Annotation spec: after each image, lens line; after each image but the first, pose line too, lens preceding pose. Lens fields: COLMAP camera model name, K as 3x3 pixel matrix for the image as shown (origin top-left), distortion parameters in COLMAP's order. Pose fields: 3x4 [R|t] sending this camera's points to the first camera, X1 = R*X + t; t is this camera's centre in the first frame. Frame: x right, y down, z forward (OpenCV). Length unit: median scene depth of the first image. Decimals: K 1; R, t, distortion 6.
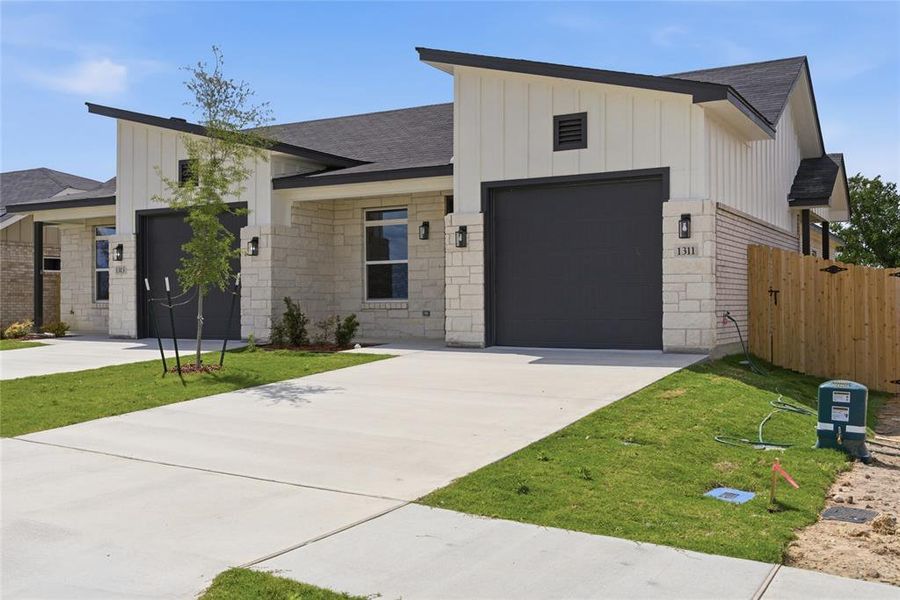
lens RADIAL K [[827.4, 0, 450.0], [0, 827.4, 300.0], [0, 0, 1]] dist [-0.021620, -0.008758]
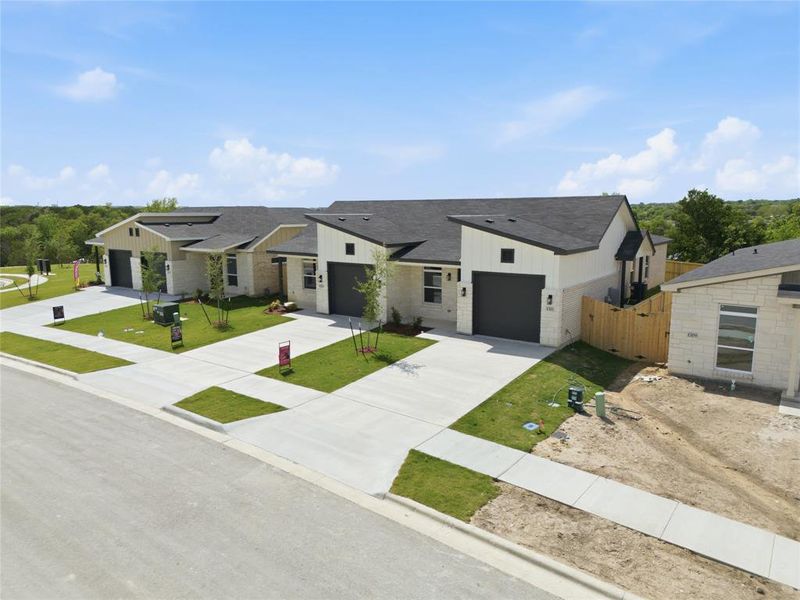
lens RADIAL K [[487.3, 0, 400.0], [0, 487.3, 300.0], [0, 0, 1]] dist [0.001945, -0.000642]
pose [[0.992316, 0.014366, -0.122890, 0.004425], [0.004860, 0.987943, 0.154741, -0.297057], [0.123632, -0.154149, 0.980282, -0.510631]]
